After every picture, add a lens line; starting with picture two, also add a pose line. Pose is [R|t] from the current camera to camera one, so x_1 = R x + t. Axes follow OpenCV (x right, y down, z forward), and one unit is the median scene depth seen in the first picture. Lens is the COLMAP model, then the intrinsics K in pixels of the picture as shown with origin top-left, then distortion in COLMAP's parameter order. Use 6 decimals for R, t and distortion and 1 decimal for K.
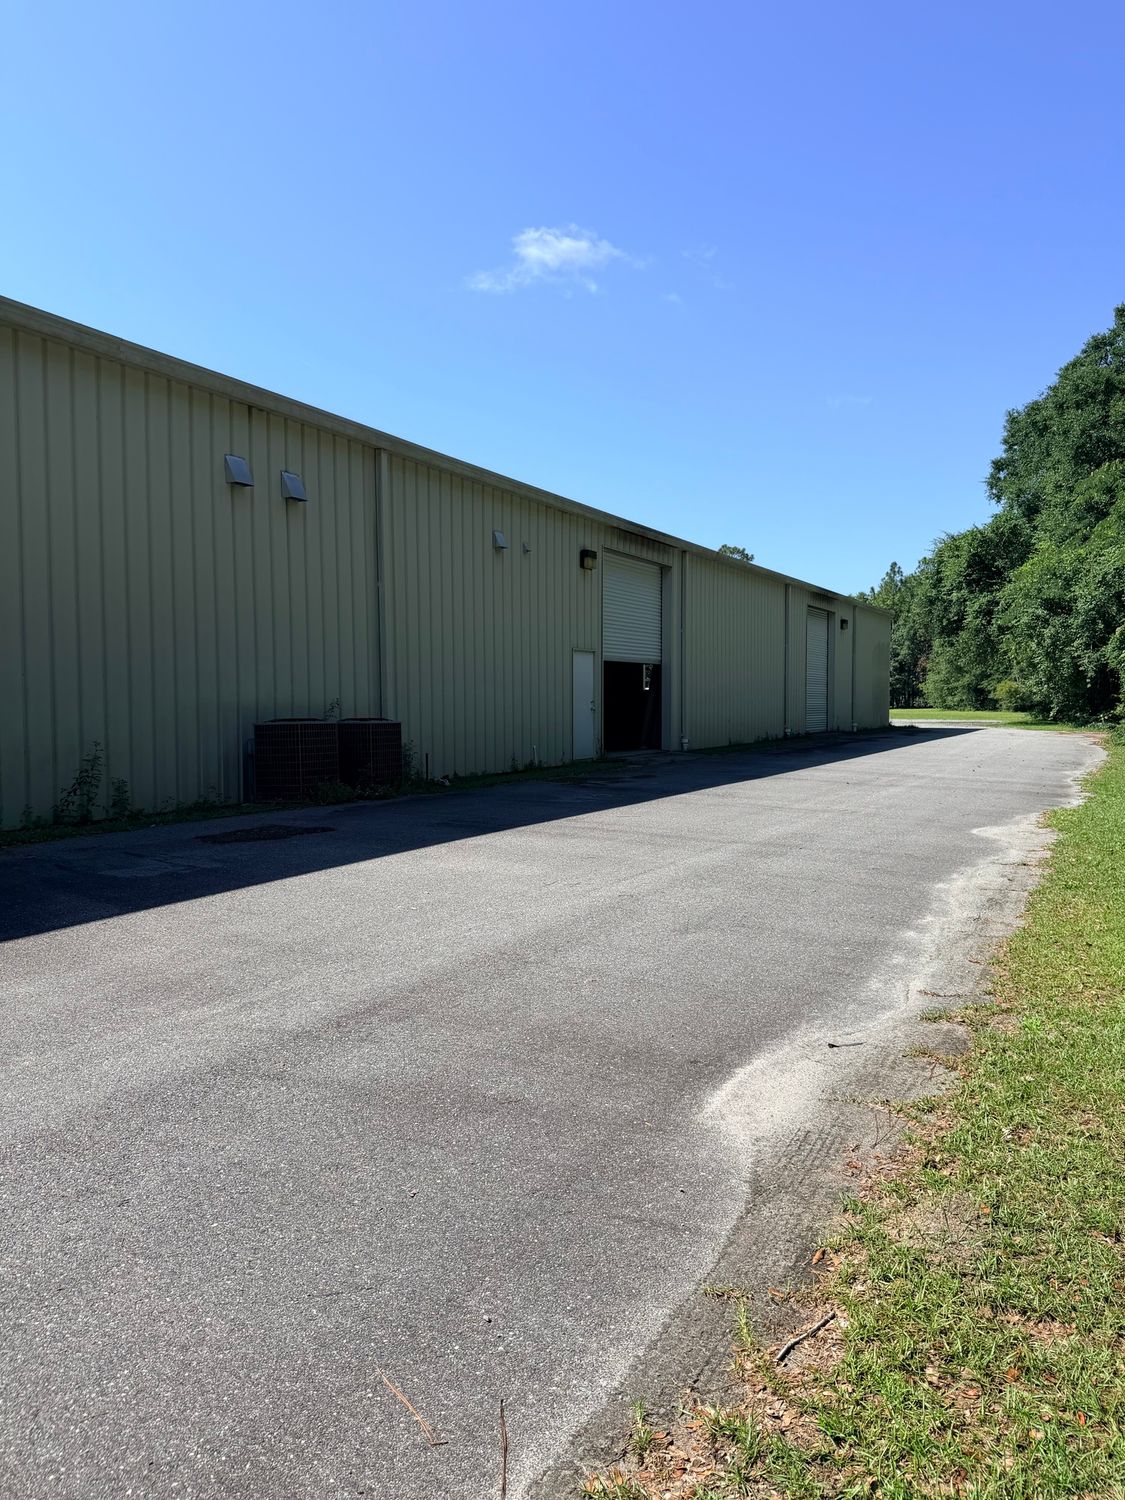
lens RADIAL K [[1062.9, 0, 562.5], [0, 1062.9, 750.0], [0, 0, 1]] dist [0.011934, -0.012737]
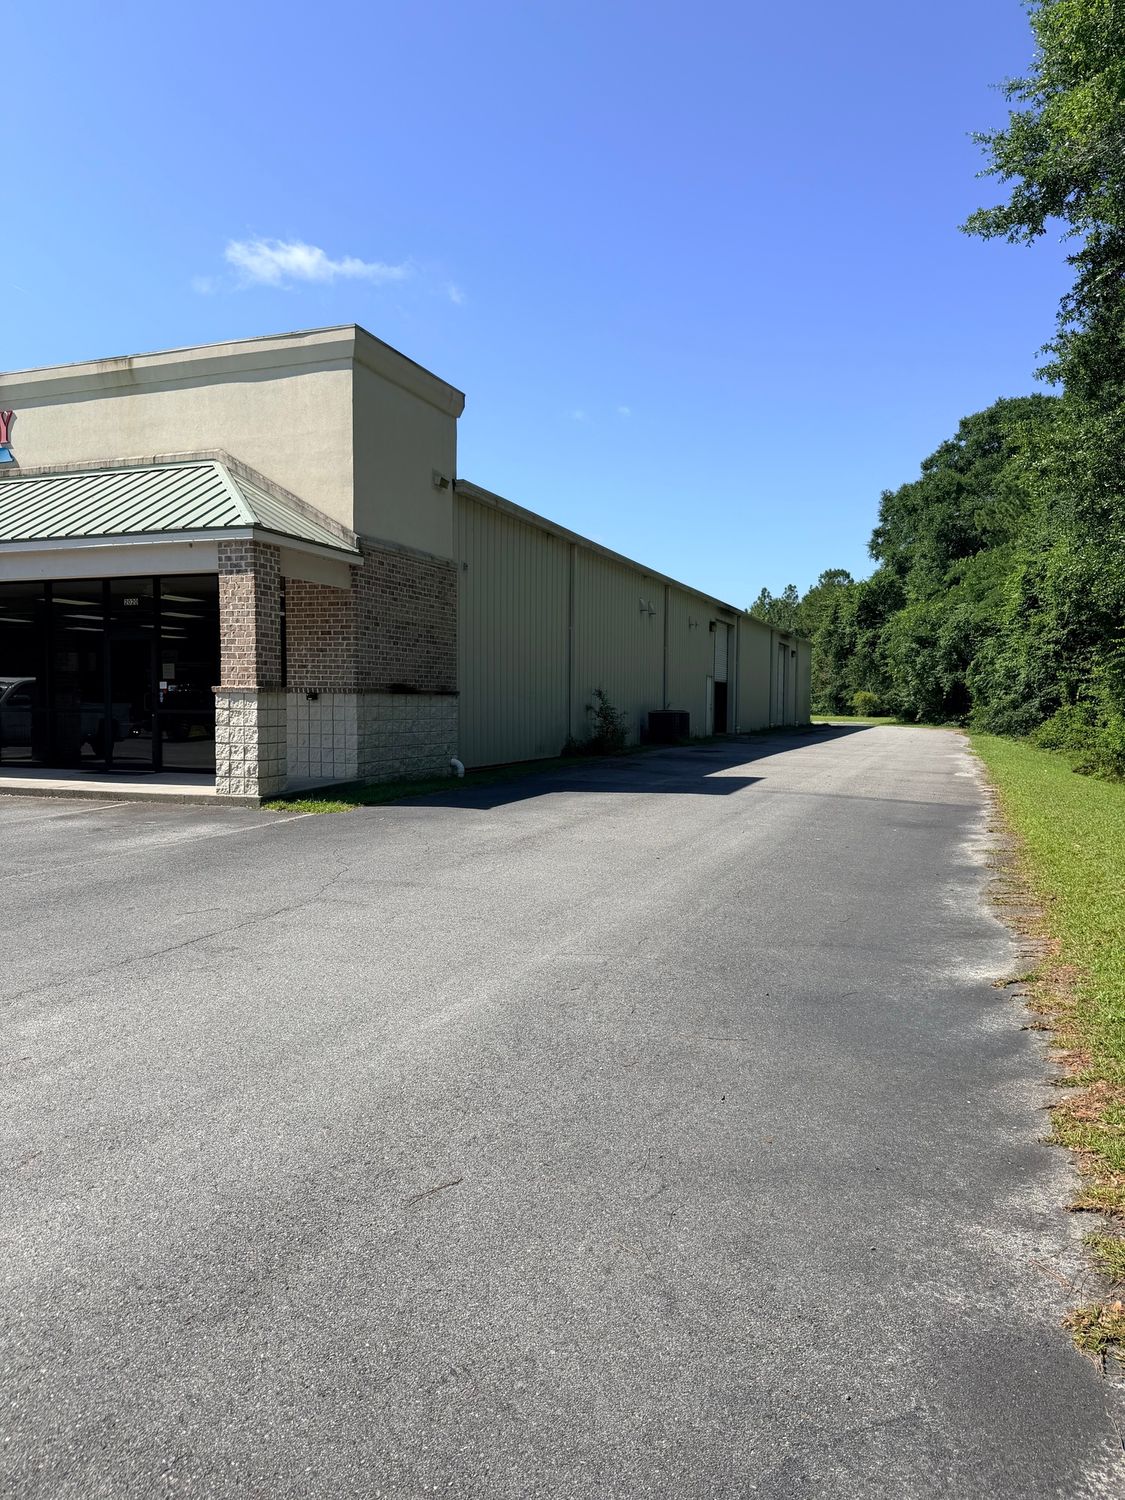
lens RADIAL K [[1050.7, 0, 562.5], [0, 1050.7, 750.0], [0, 0, 1]] dist [0.087036, -0.130679]
pose [[0.989643, 0.005454, 0.143450, -0.195277], [-0.005036, 0.999982, -0.003279, 0.015890], [-0.143465, 0.002522, 0.989652, -0.301456]]
